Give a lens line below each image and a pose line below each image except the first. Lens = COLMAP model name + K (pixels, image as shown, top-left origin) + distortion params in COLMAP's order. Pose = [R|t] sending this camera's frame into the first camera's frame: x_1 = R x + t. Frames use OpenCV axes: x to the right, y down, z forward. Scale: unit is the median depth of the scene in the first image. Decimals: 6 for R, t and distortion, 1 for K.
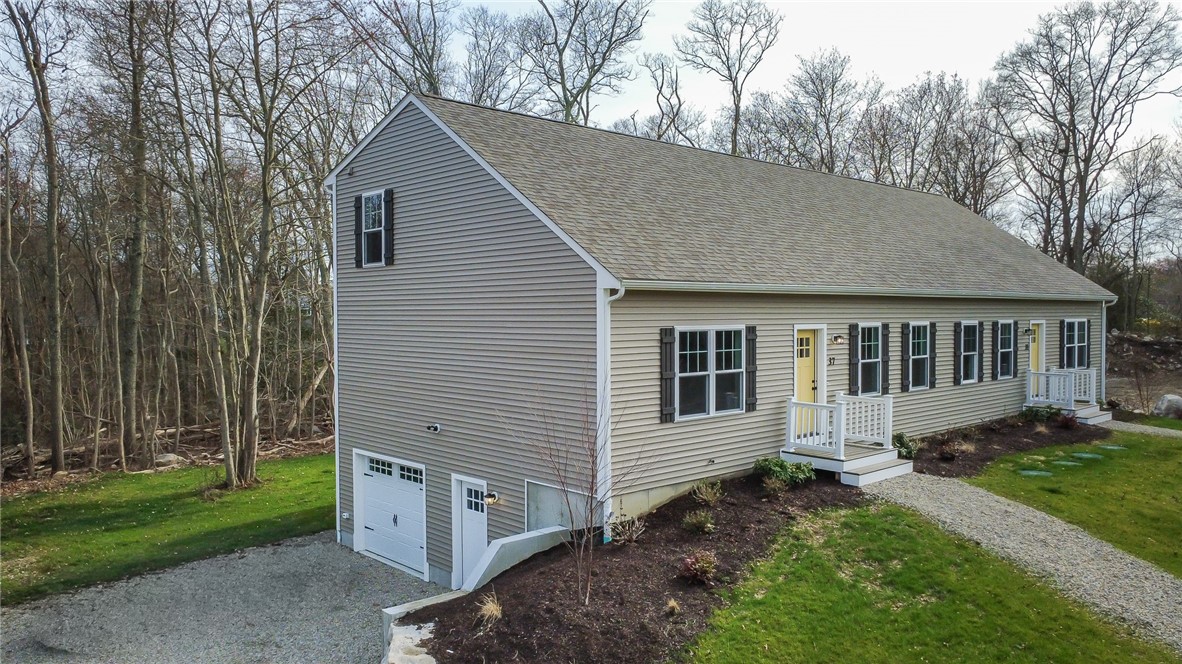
lens RADIAL K [[870.3, 0, 591.0], [0, 870.3, 332.0], [0, 0, 1]] dist [-0.011102, -0.003416]
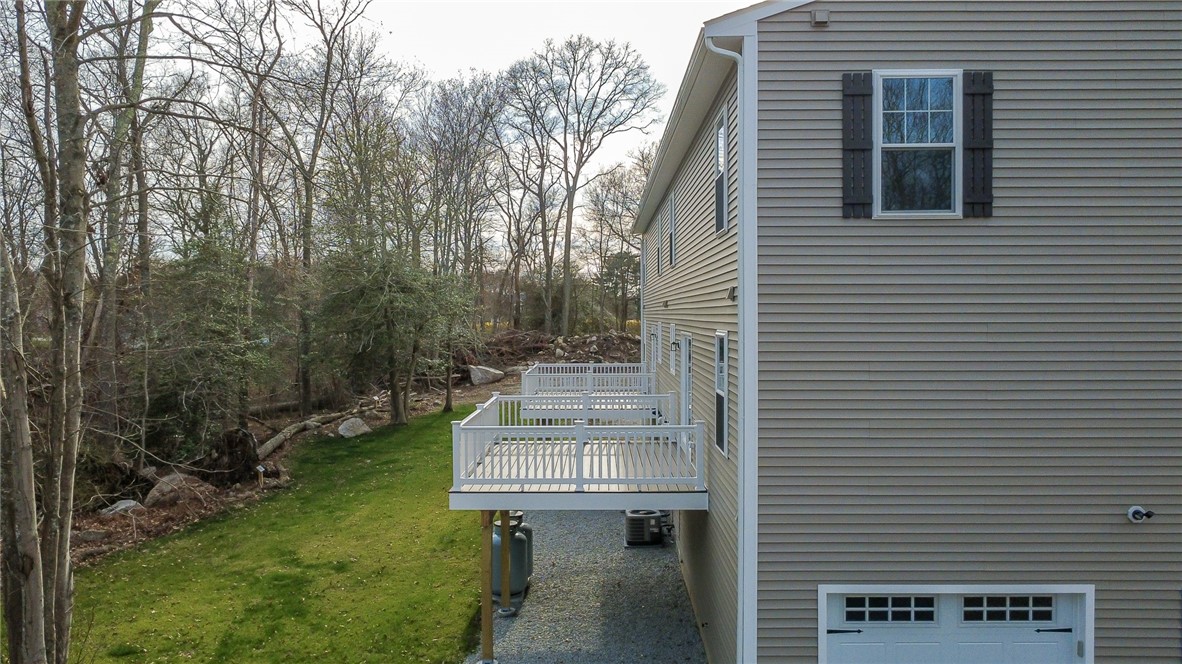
lens RADIAL K [[870.3, 0, 591.0], [0, 870.3, 332.0], [0, 0, 1]] dist [-0.011102, -0.003416]
pose [[0.684092, -0.012726, 0.729284, -0.747187], [0.016291, 0.999865, 0.002166, -0.012896], [-0.729214, 0.010399, 0.684207, 0.789169]]
